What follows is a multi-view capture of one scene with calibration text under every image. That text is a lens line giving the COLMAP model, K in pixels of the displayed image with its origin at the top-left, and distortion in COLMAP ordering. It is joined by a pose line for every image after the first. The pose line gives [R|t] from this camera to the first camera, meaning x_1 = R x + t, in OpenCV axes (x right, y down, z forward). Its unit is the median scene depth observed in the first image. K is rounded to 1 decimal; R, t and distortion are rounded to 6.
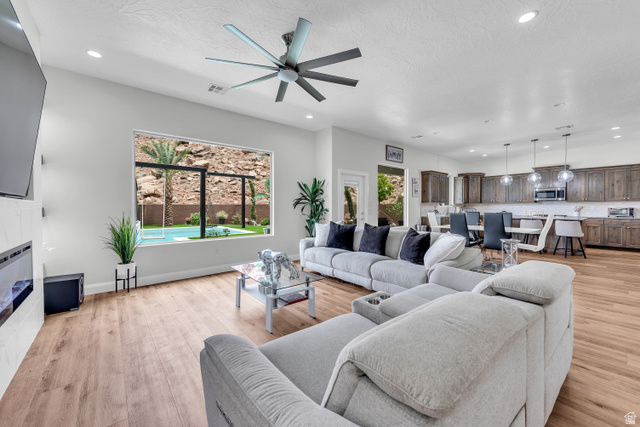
lens RADIAL K [[254.7, 0, 321.2], [0, 254.7, 211.9], [0, 0, 1]] dist [0.004103, 0.000130]
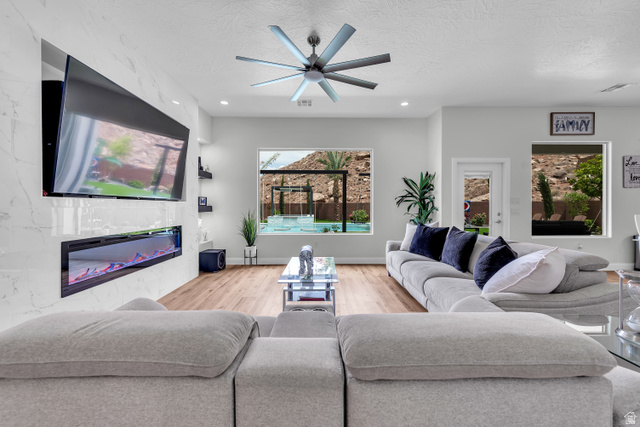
lens RADIAL K [[254.7, 0, 319.4], [0, 254.7, 207.9], [0, 0, 1]] dist [0.004103, 0.000130]
pose [[0.771846, 0.005972, -0.635781, 0.252381], [-0.011078, 0.999930, -0.004056, -0.002249], [0.635713, 0.010174, 0.771859, 0.108960]]
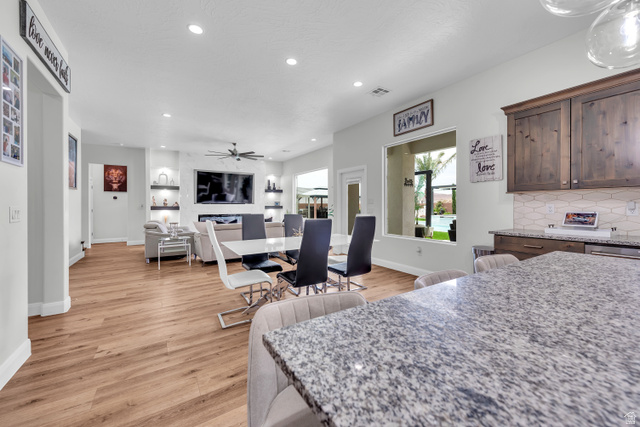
lens RADIAL K [[254.7, 0, 319.5], [0, 254.7, 210.6], [0, 0, 1]] dist [0.004103, 0.000130]
pose [[-0.130226, 0.022035, -0.991239, 1.138064], [-0.013090, 0.999628, 0.023941, -0.020579], [0.991398, 0.016093, -0.129889, 1.050999]]
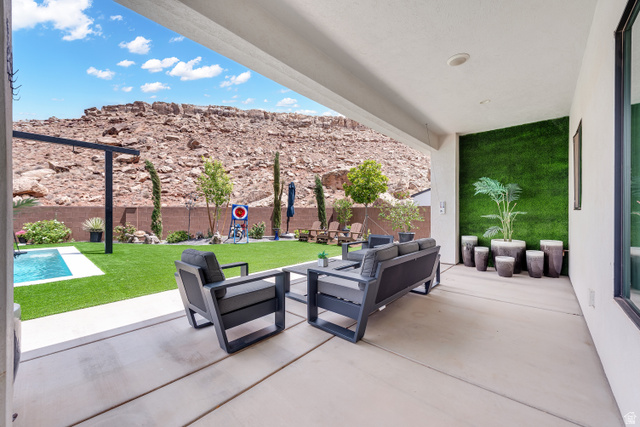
lens RADIAL K [[254.7, 0, 322.2], [0, 254.7, 213.0], [0, 0, 1]] dist [0.004103, 0.000130]
pose [[0.988623, 0.002766, 0.150392, 0.058920], [-0.000171, 0.999851, -0.017270, -0.012312], [-0.150417, 0.017048, 0.988476, 1.074804]]
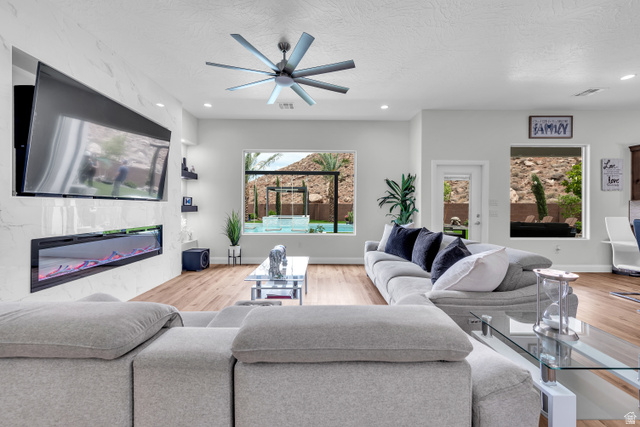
lens RADIAL K [[254.7, 0, 317.9], [0, 254.7, 207.6], [0, 0, 1]] dist [0.004103, 0.000130]
pose [[0.767651, 0.007678, -0.640822, 0.307173], [-0.017006, 0.999820, -0.008392, -0.002811], [0.640643, 0.017340, 0.767643, 0.136007]]
